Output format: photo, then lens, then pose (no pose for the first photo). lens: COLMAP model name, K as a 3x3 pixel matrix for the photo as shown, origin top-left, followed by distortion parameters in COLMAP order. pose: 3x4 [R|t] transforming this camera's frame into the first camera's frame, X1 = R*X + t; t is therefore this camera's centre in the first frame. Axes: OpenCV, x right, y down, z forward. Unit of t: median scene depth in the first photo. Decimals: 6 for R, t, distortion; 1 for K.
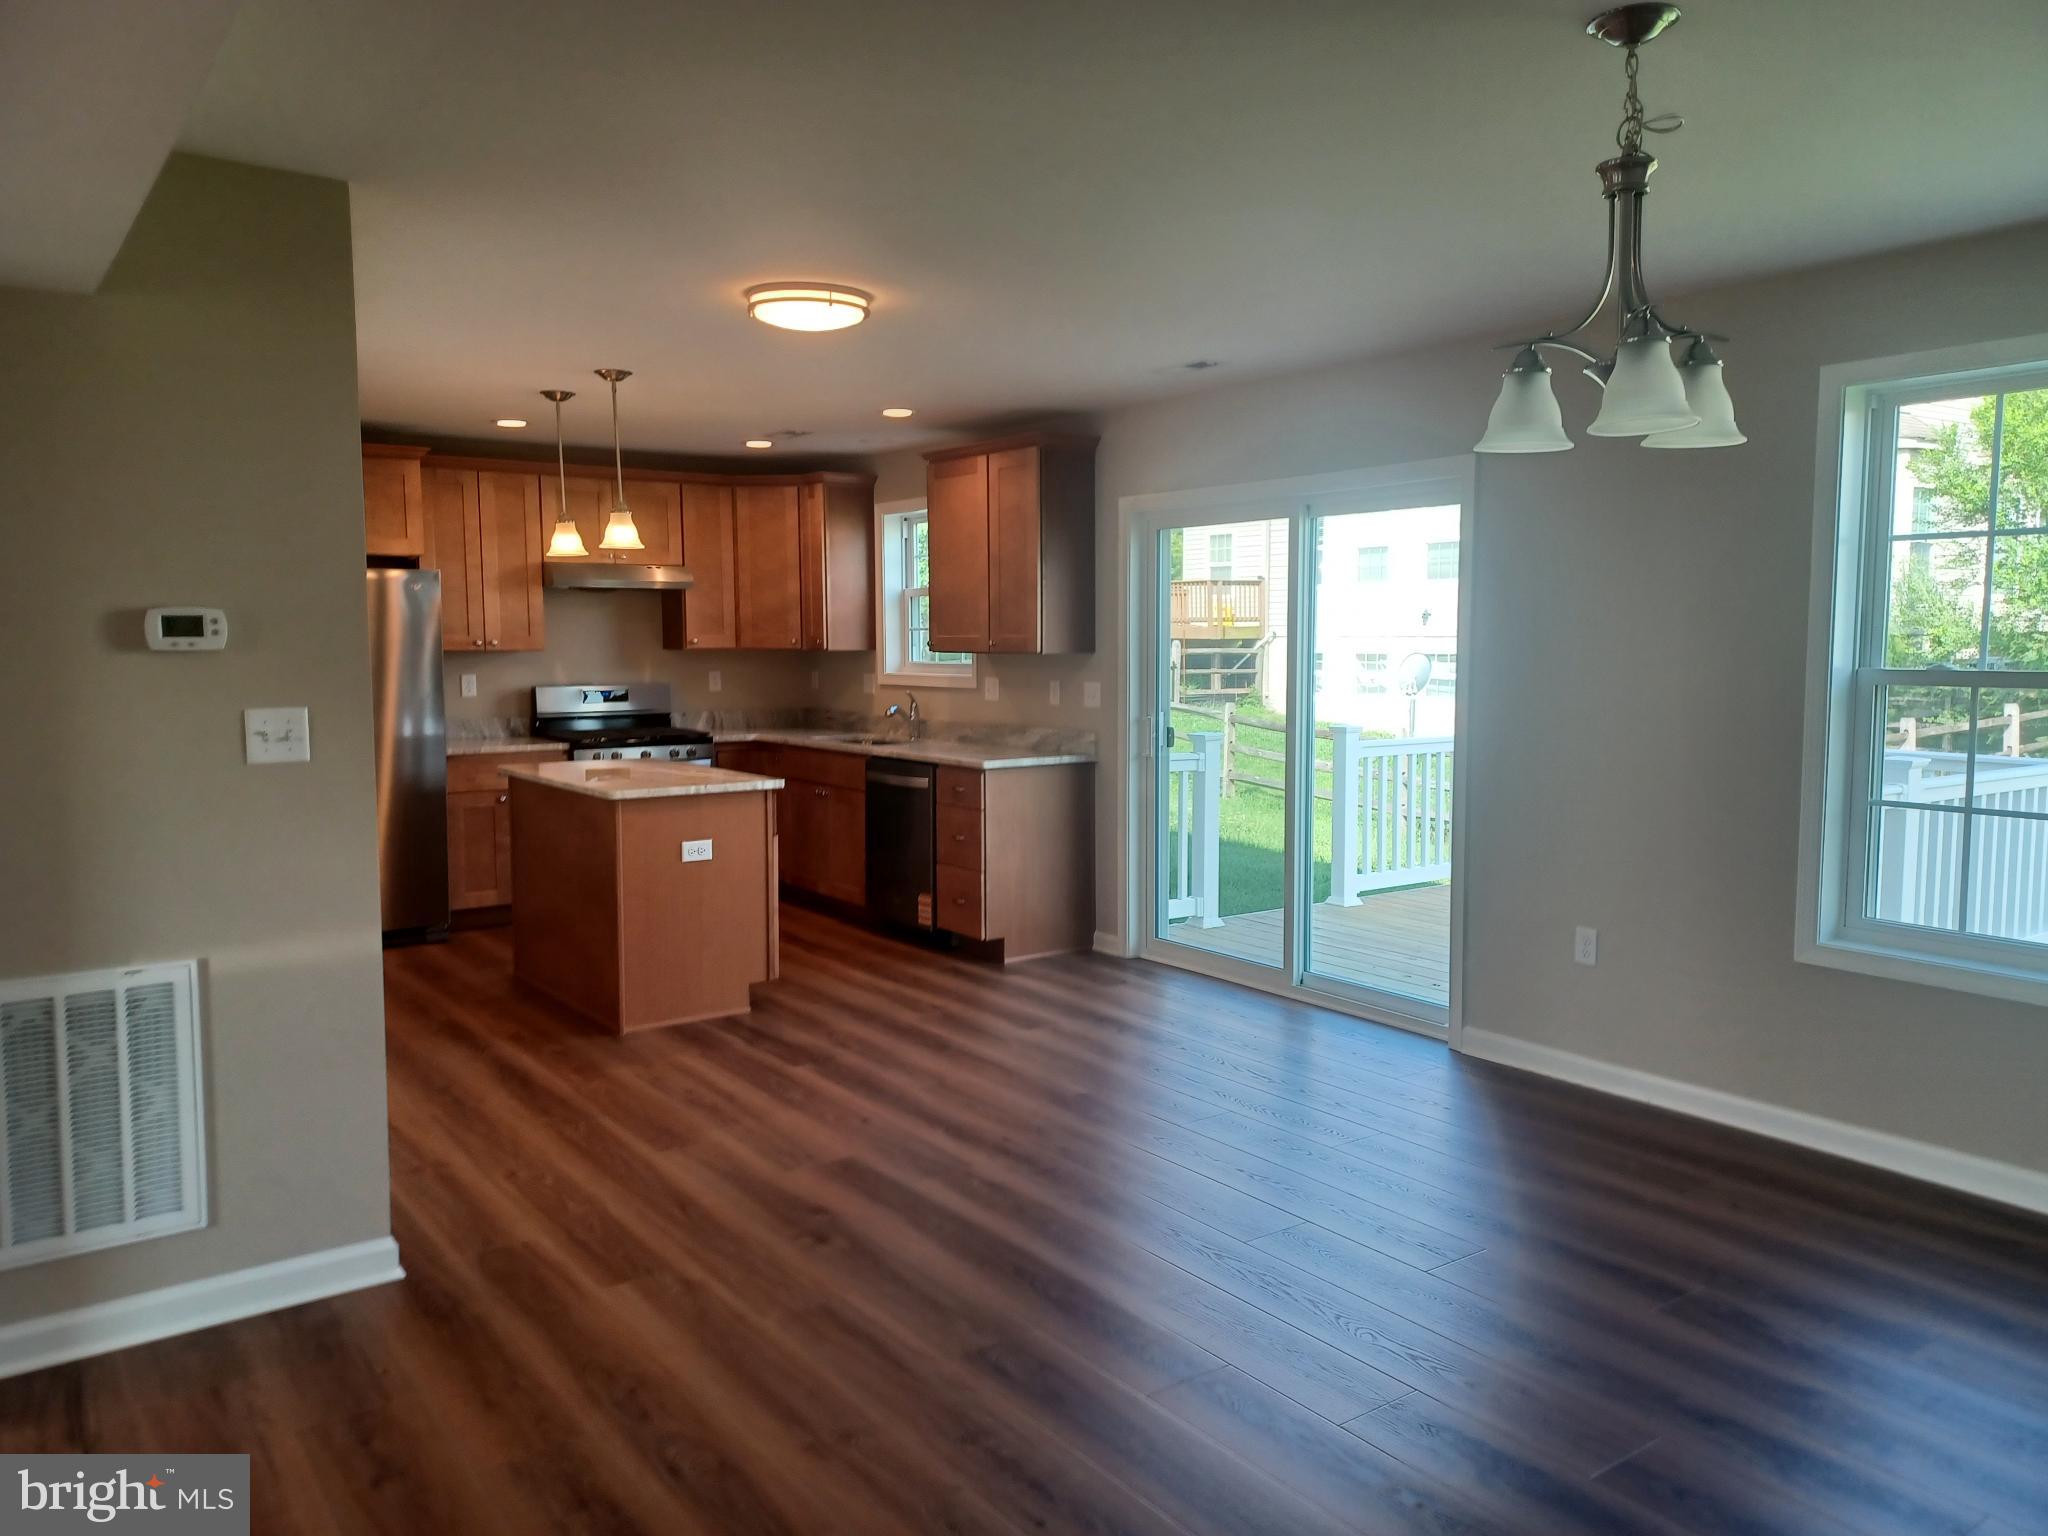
lens RADIAL K [[1347.9, 0, 1062.3], [0, 1347.9, 763.9], [0, 0, 1]] dist [0.059273, -0.000547]
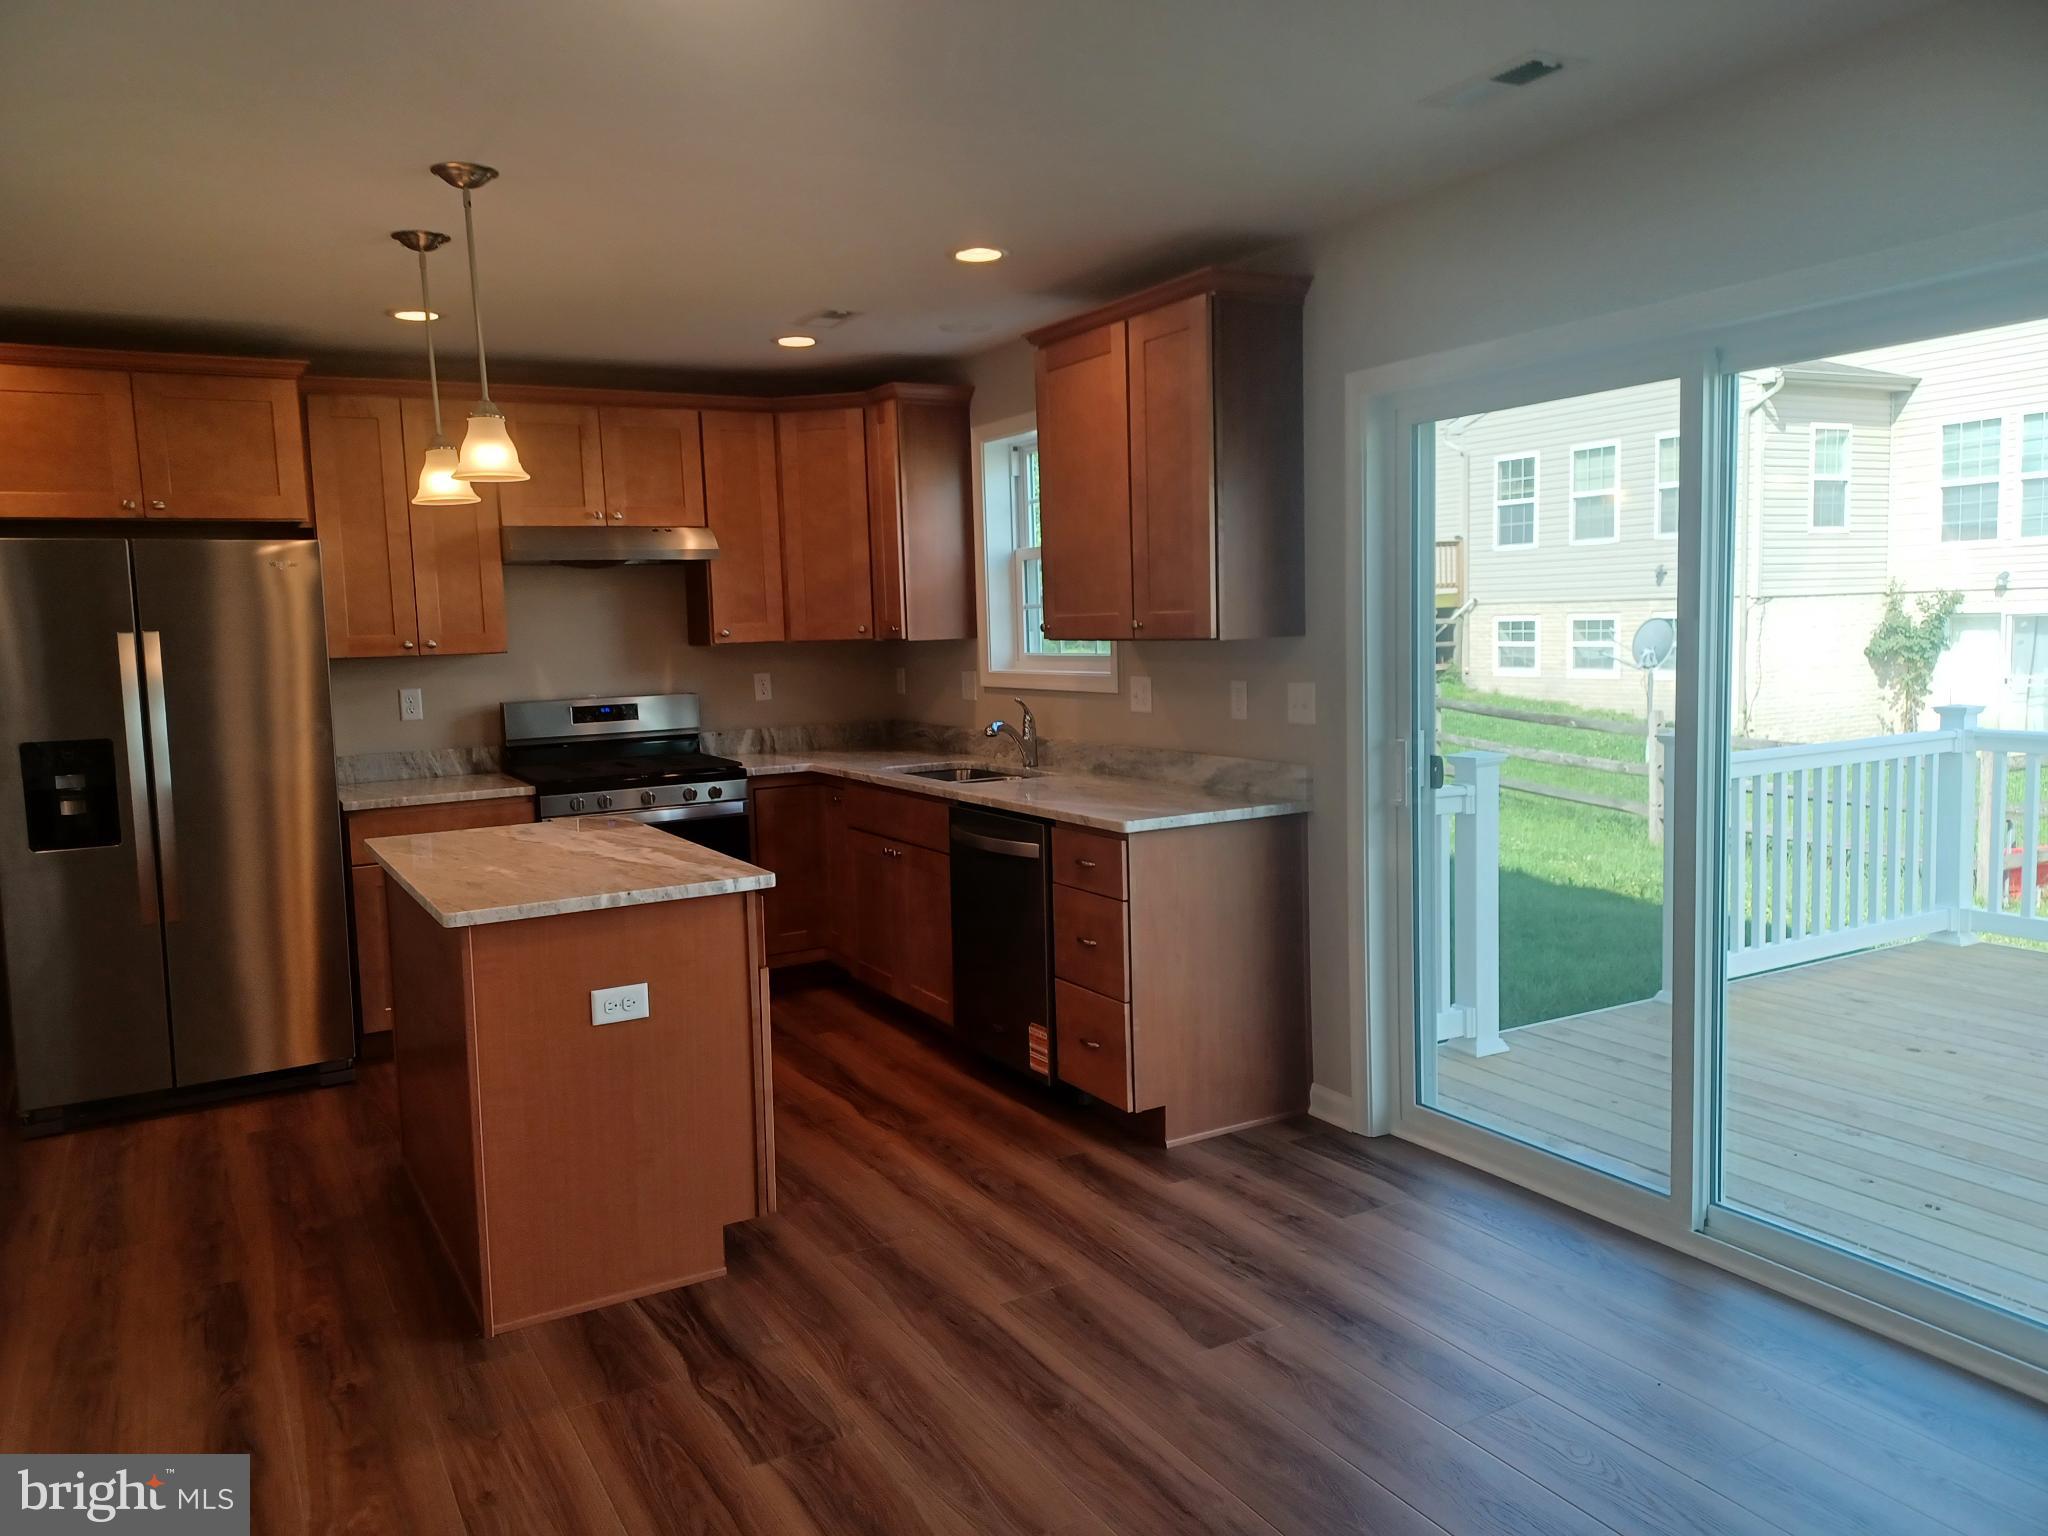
lens RADIAL K [[1347.9, 0, 1062.3], [0, 1347.9, 763.9], [0, 0, 1]] dist [0.059273, -0.000547]
pose [[0.992167, -0.015973, -0.123897, -0.010114], [0.017941, 0.999730, 0.014781, -0.034163], [0.123627, -0.016888, 0.992185, 0.369532]]
